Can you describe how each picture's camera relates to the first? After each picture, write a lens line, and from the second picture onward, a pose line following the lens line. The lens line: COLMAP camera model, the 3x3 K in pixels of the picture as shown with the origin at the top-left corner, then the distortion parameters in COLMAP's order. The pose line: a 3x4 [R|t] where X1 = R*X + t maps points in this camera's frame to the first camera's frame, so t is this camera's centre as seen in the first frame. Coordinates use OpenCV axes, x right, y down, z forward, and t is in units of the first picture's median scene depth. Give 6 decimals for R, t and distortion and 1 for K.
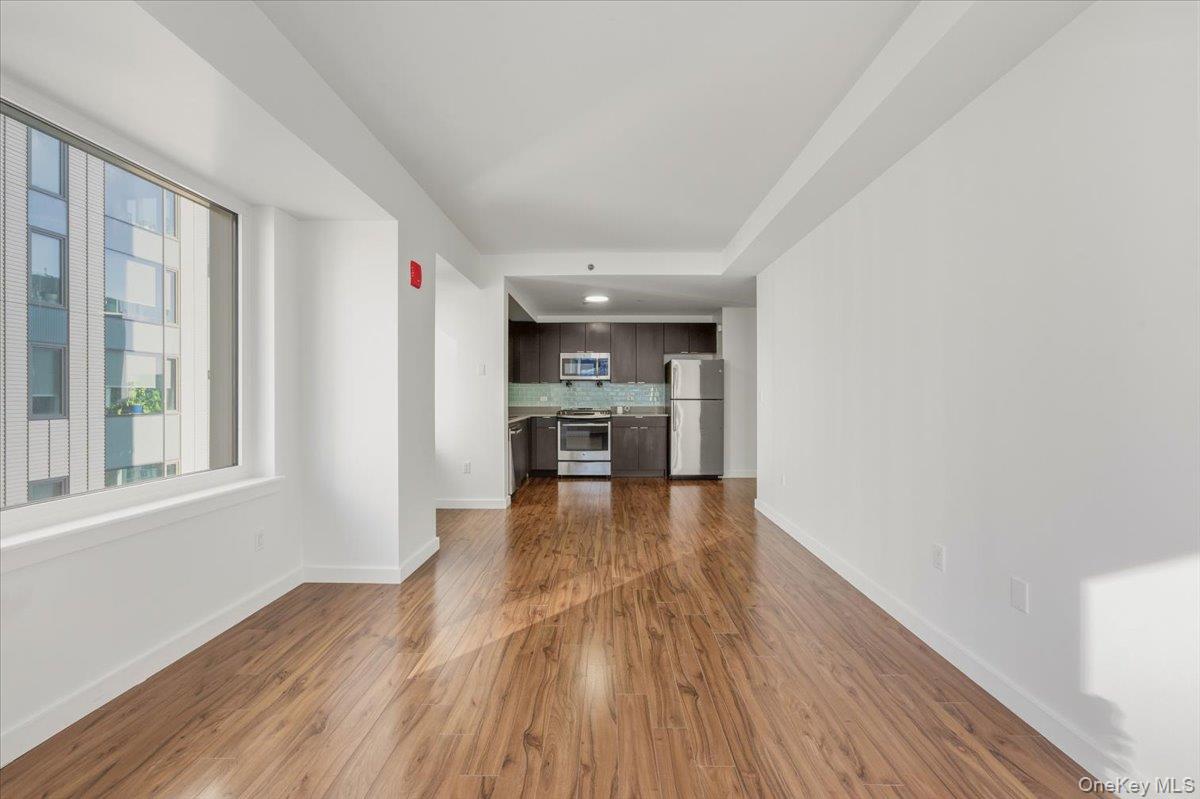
lens RADIAL K [[486.0, 0, 600.0], [0, 486.0, 399.5], [0, 0, 1]] dist [0.000572, -0.000023]
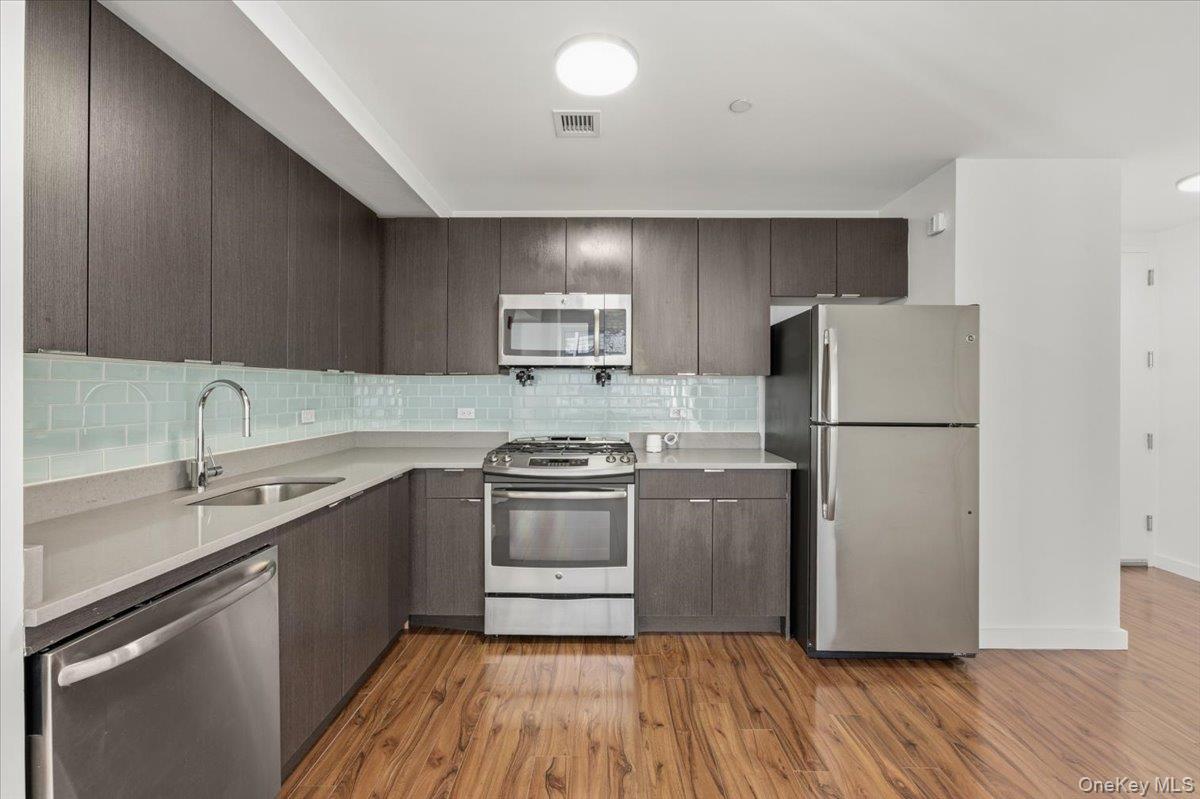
lens RADIAL K [[486.0, 0, 600.0], [0, 486.0, 399.5], [0, 0, 1]] dist [0.000572, -0.000023]
pose [[0.999898, 0.002438, -0.014043, 0.001817], [-0.002160, 0.999801, 0.019834, -0.022023], [0.014089, -0.019801, 0.999705, 0.624473]]
